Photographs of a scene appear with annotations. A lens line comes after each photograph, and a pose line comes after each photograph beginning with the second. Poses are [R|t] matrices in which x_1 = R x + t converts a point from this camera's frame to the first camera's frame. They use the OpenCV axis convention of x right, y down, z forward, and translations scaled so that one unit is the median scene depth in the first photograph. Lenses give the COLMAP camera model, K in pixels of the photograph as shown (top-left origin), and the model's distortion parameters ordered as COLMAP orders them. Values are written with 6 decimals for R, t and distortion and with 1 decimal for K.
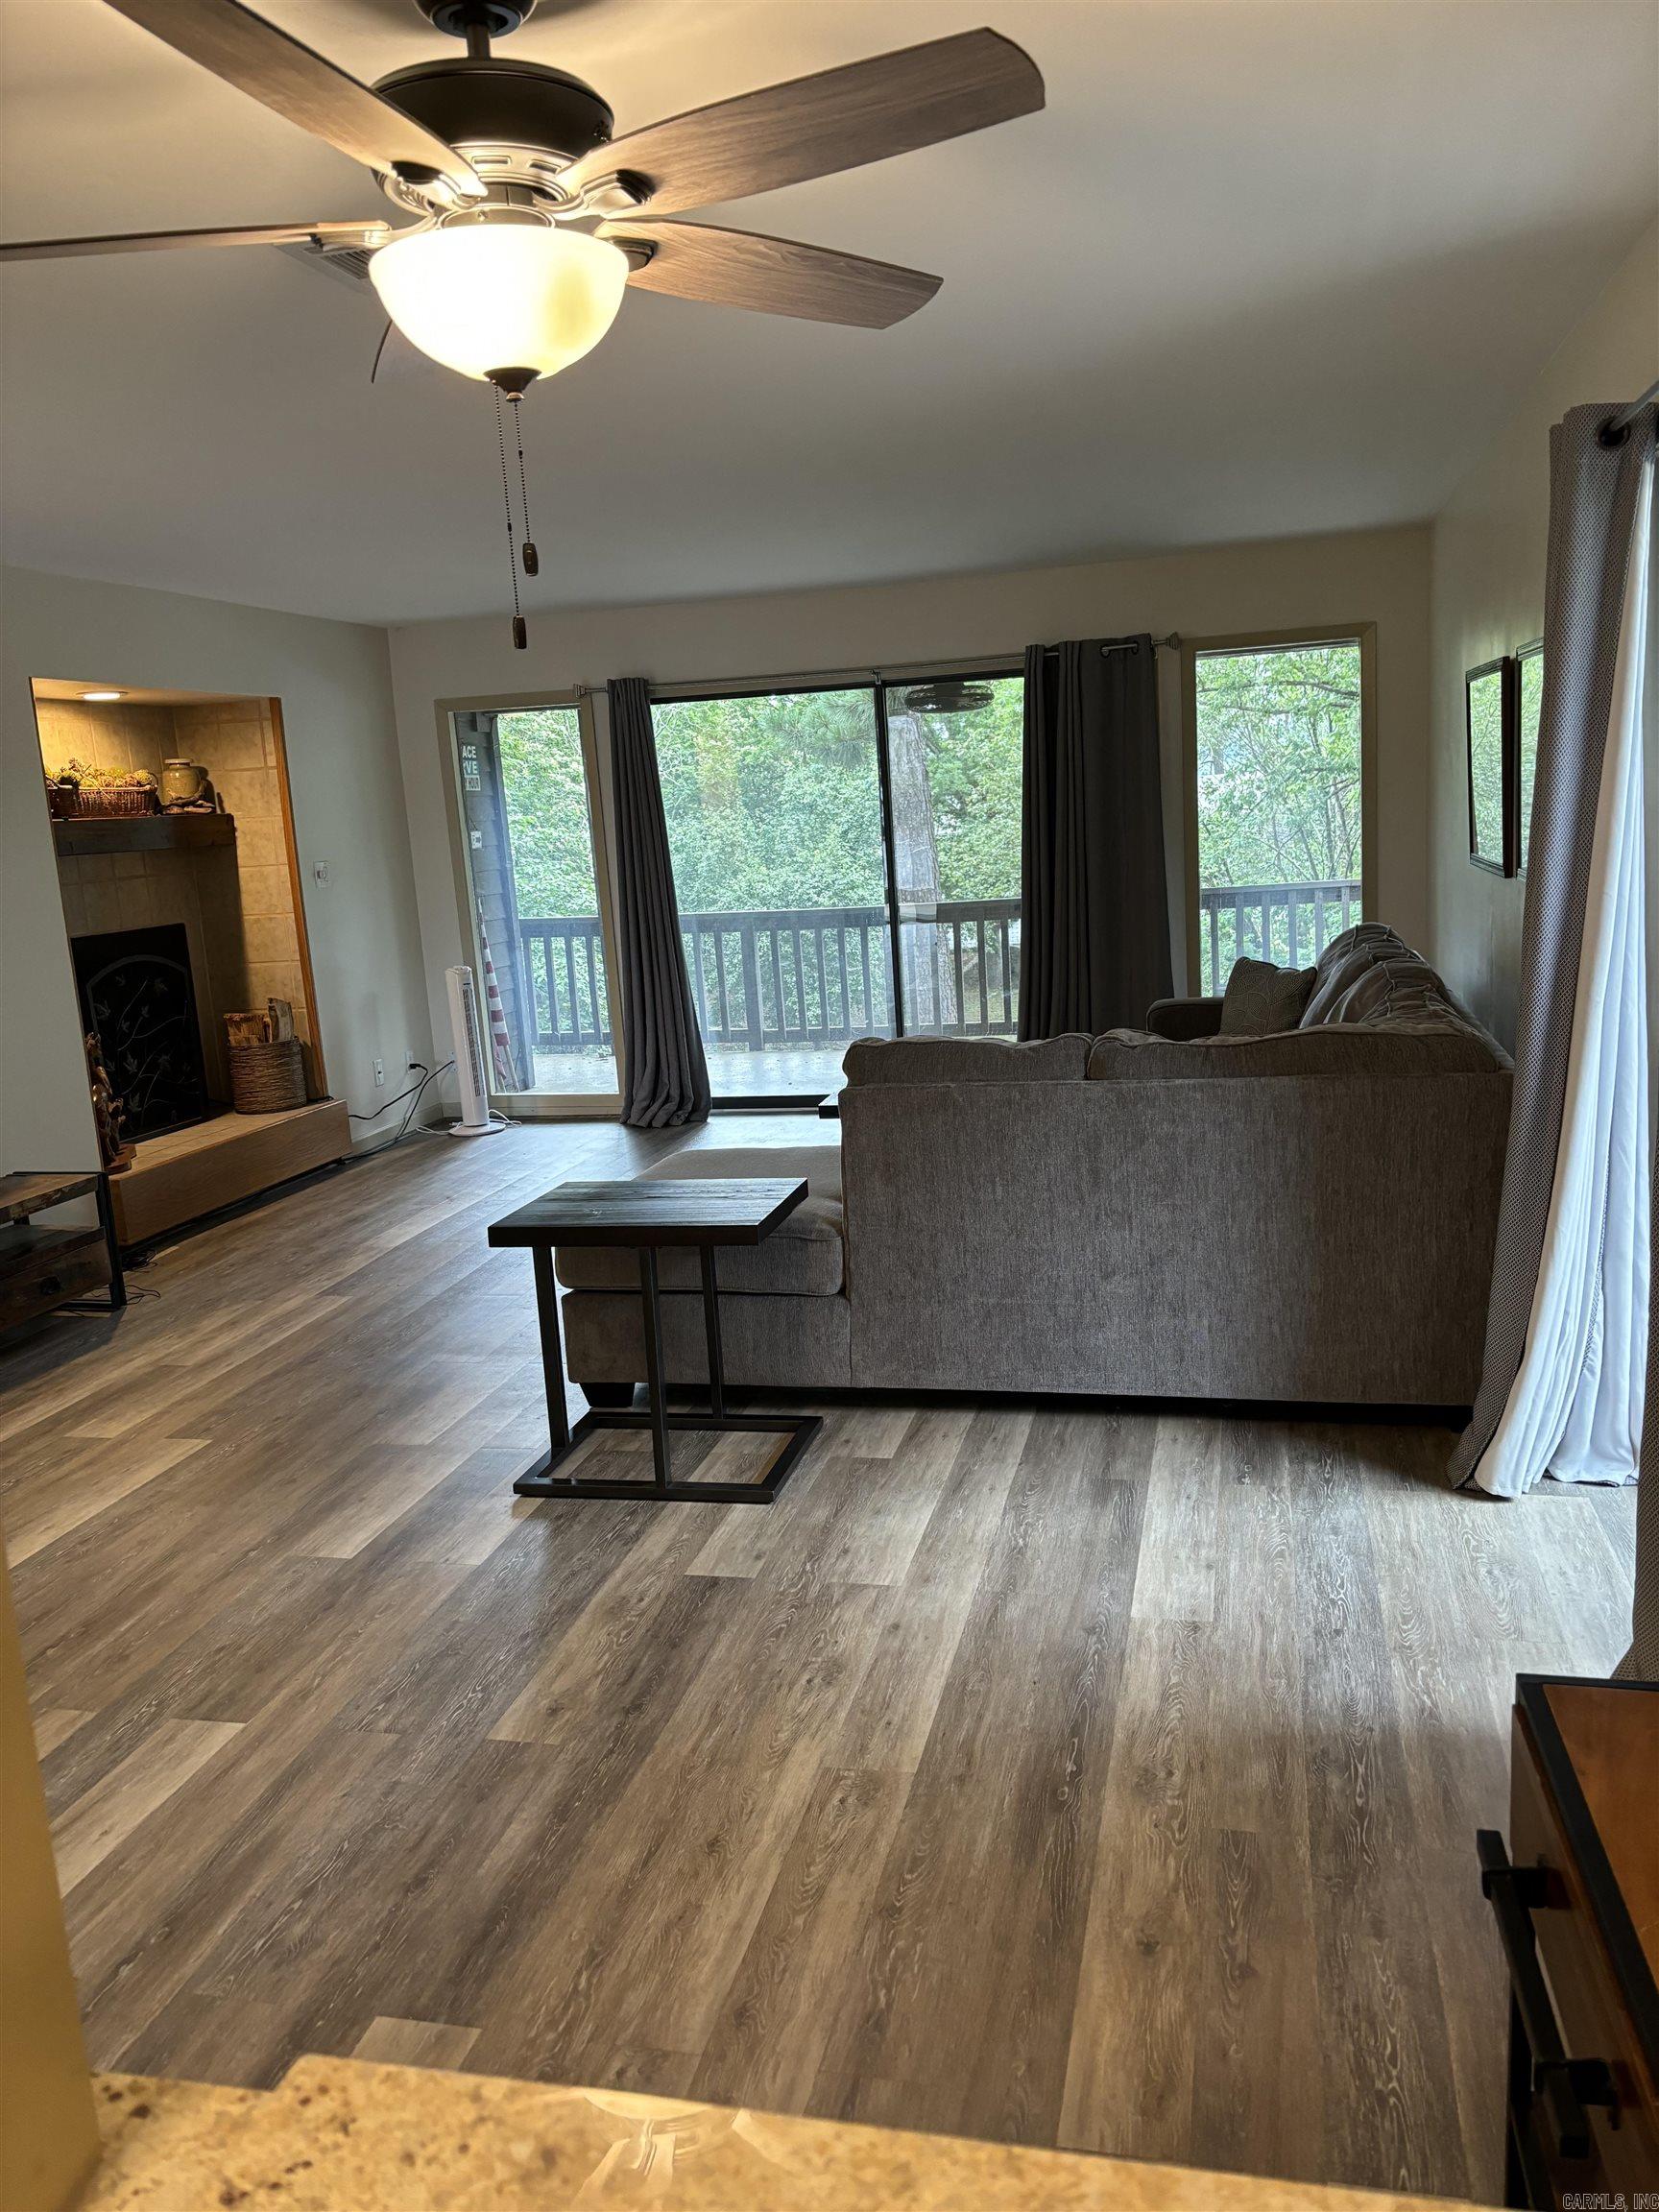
lens RADIAL K [[1673.6, 0, 837.1], [0, 1673.6, 1109.2], [0, 0, 1]] dist [0.041563, -0.054732]
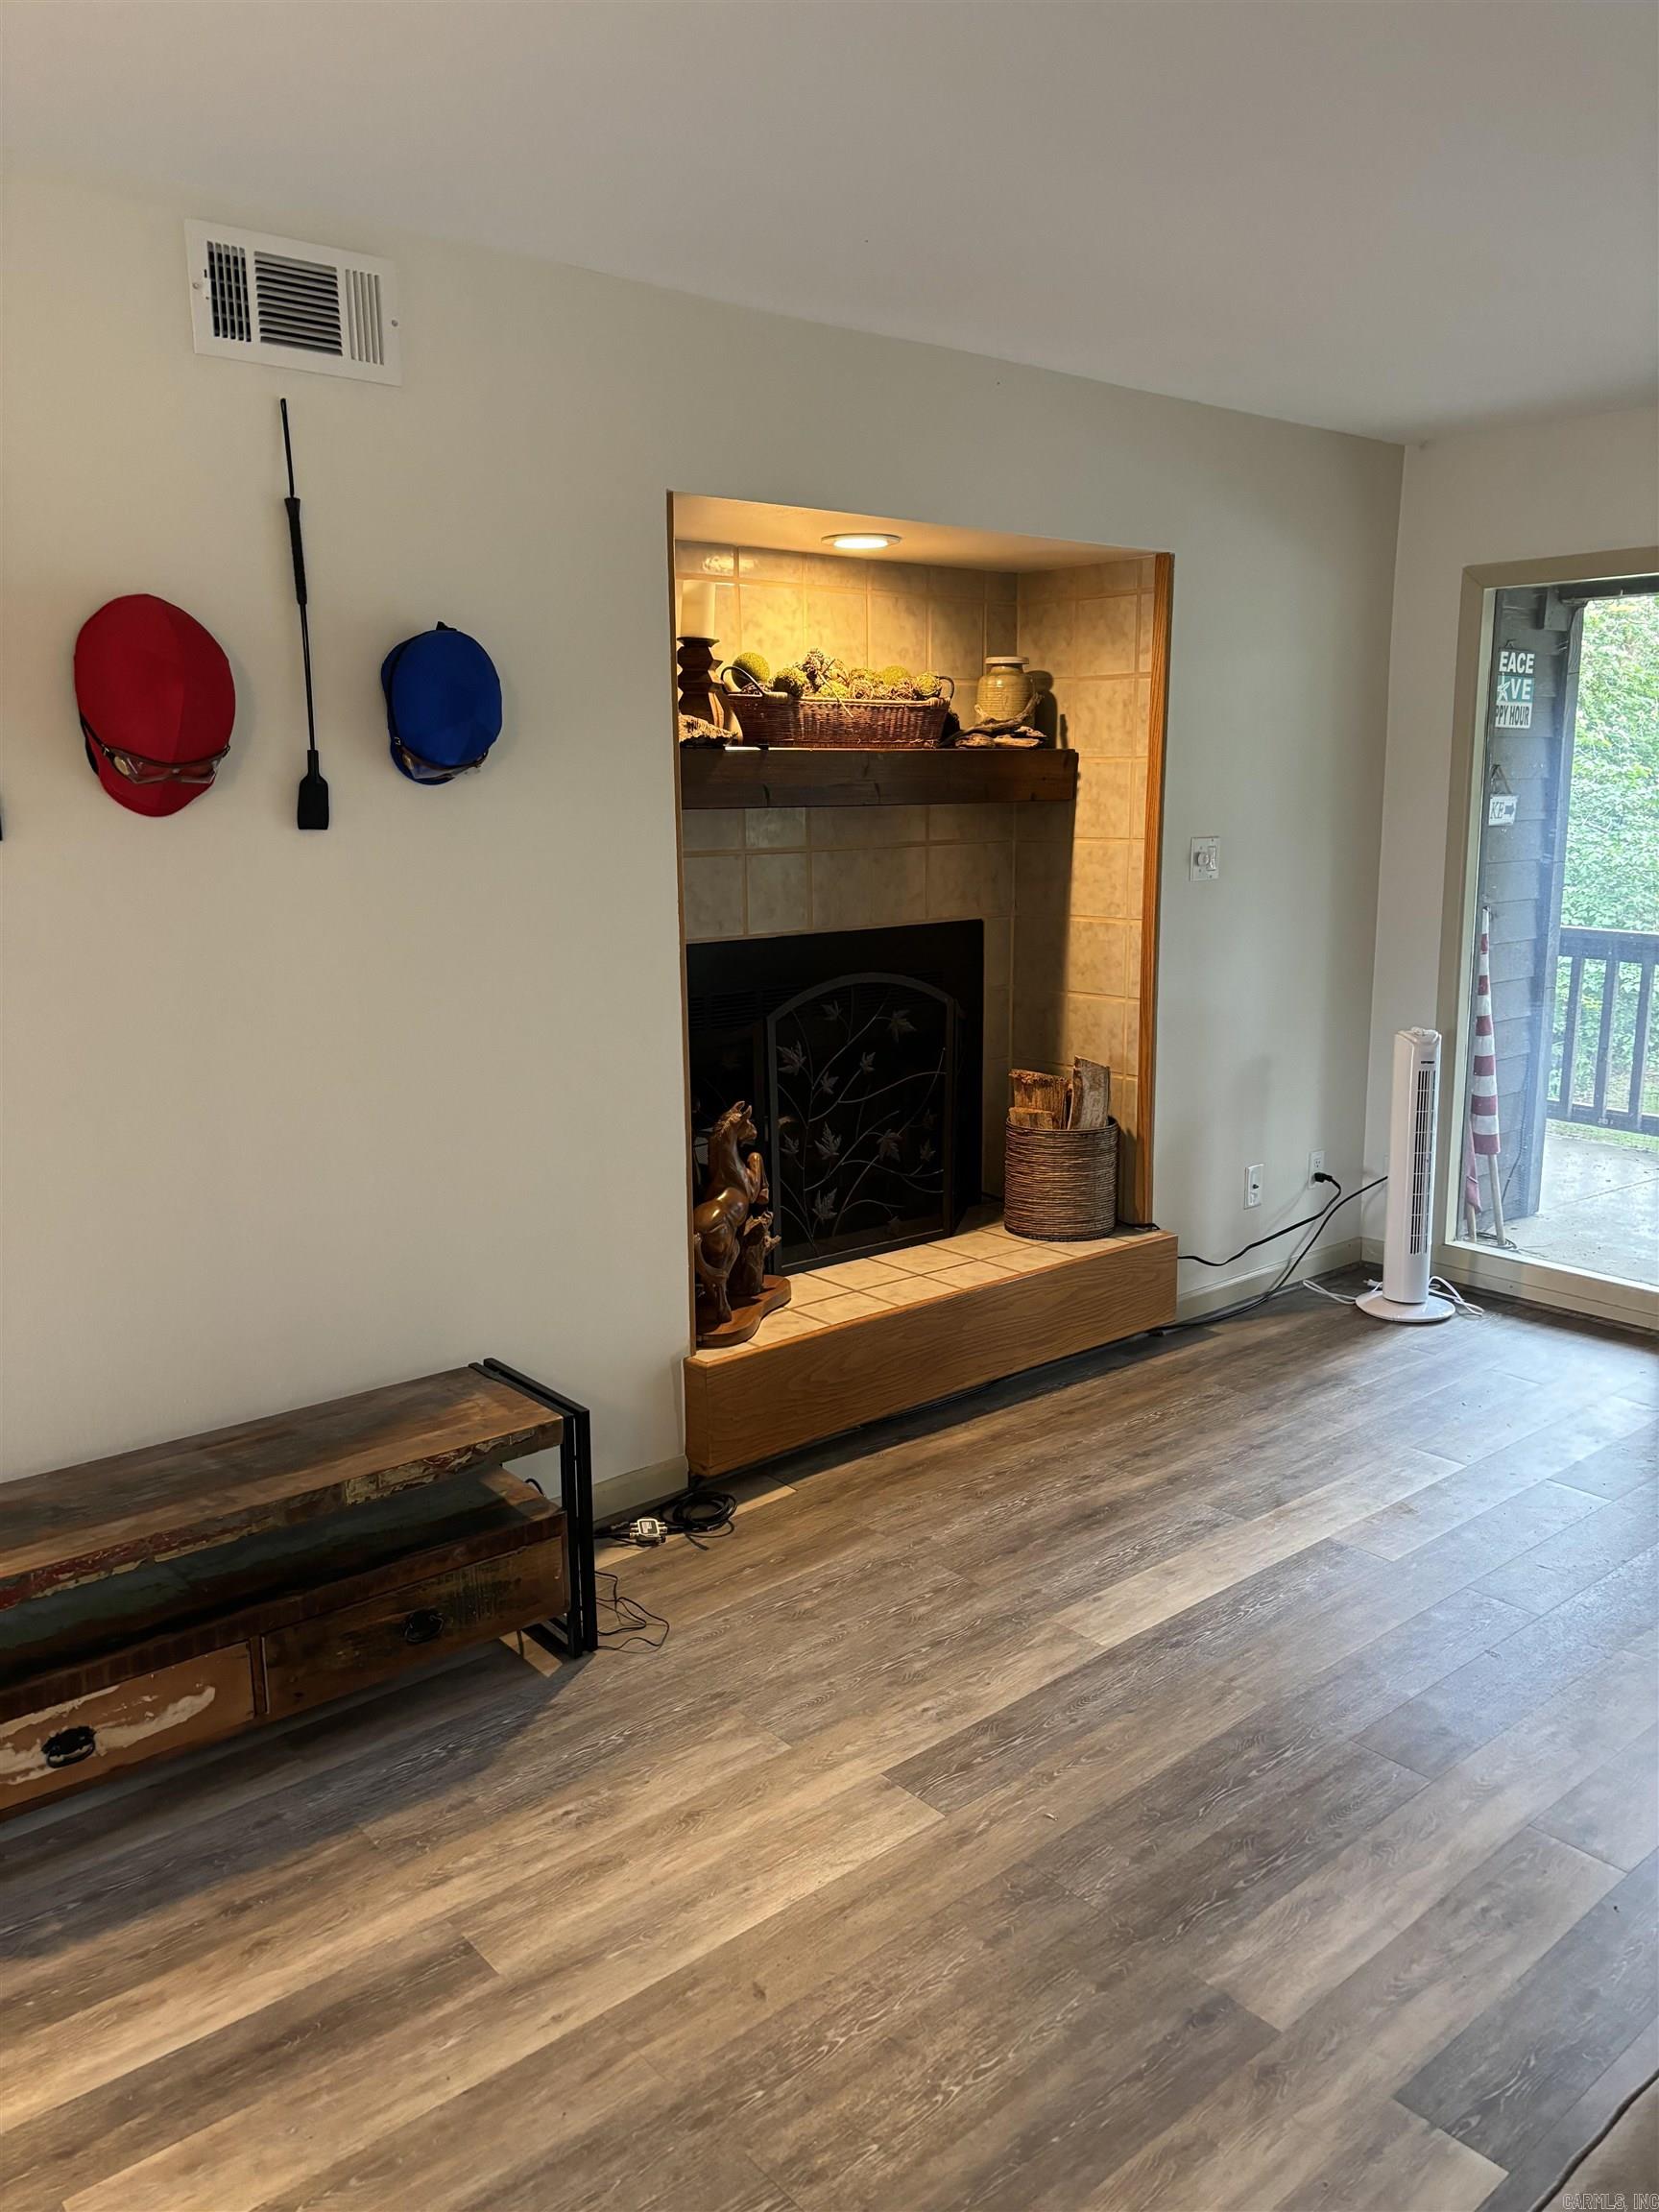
lens RADIAL K [[1673.6, 0, 831.2], [0, 1673.6, 1115.6], [0, 0, 1]] dist [0.041563, -0.054732]
pose [[0.810696, 0.170468, -0.560101, -0.065578], [-0.148626, 0.985256, 0.084741, -0.082565], [0.566289, 0.014547, 0.824079, 0.445430]]
